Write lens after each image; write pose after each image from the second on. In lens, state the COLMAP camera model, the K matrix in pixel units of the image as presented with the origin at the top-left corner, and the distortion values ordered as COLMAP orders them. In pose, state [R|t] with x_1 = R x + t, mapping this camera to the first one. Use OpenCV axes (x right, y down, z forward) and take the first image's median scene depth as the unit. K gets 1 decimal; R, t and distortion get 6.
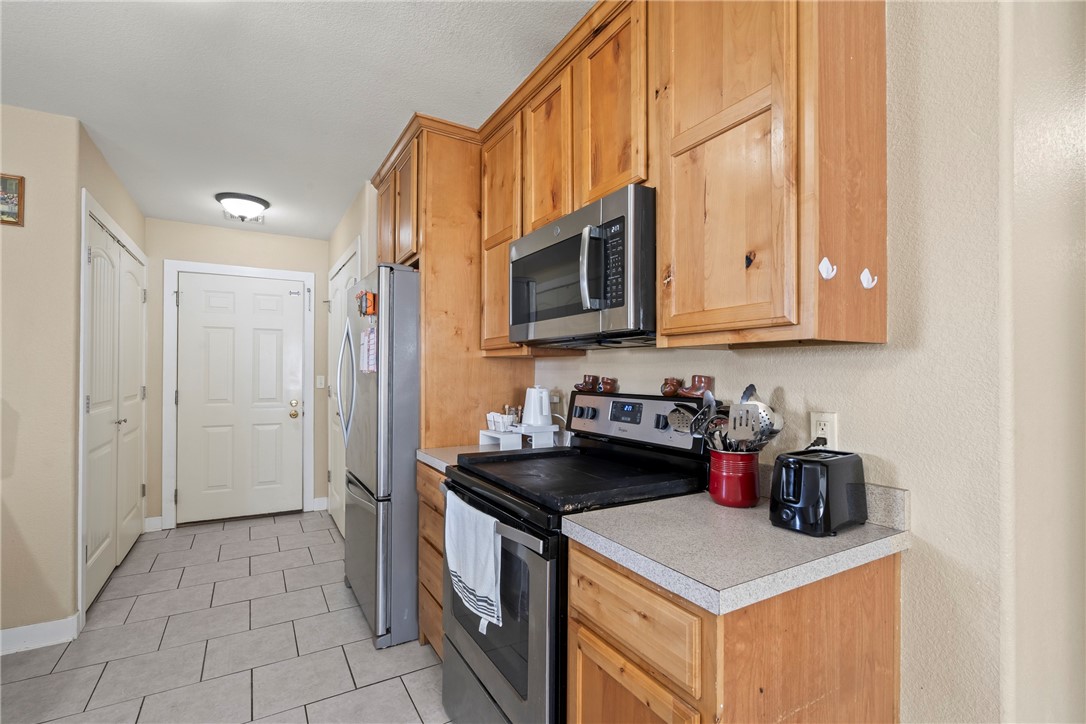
lens RADIAL K [[491.4, 0, 541.9], [0, 491.4, 363.6], [0, 0, 1]] dist [-0.001500, 0.000349]
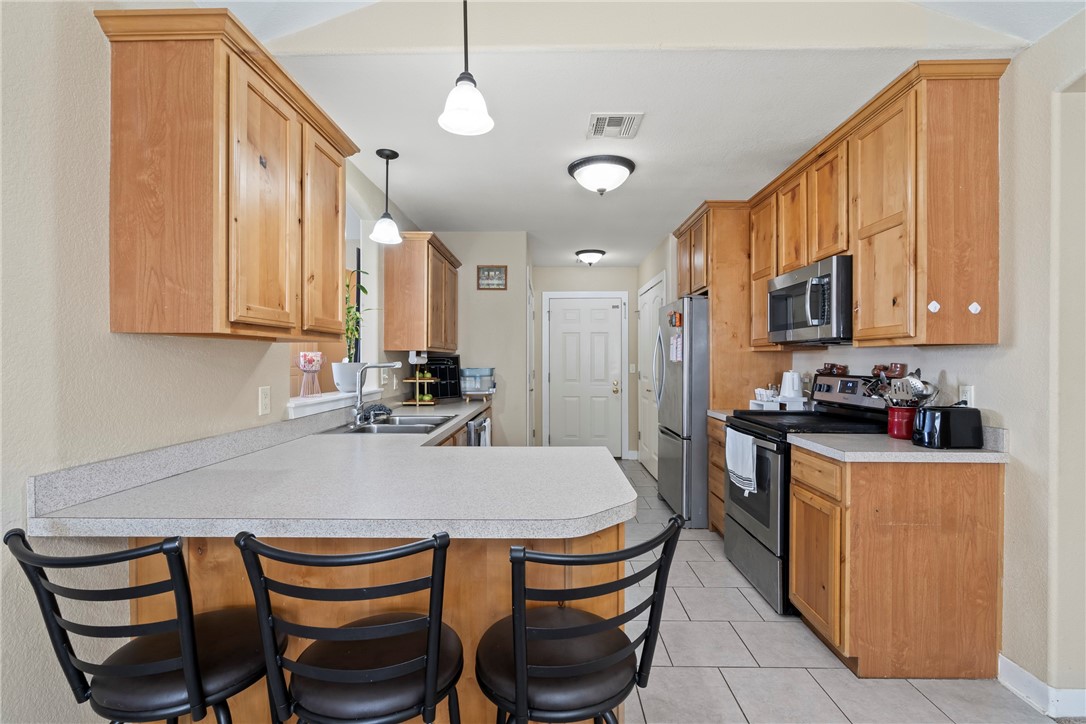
lens RADIAL K [[491.4, 0, 541.9], [0, 491.4, 363.6], [0, 0, 1]] dist [-0.001500, 0.000349]
pose [[0.851901, 0.000246, -0.523703, 0.155977], [0.011232, 0.999761, 0.018740, -0.014195], [0.523583, -0.021847, 0.851695, -0.802699]]
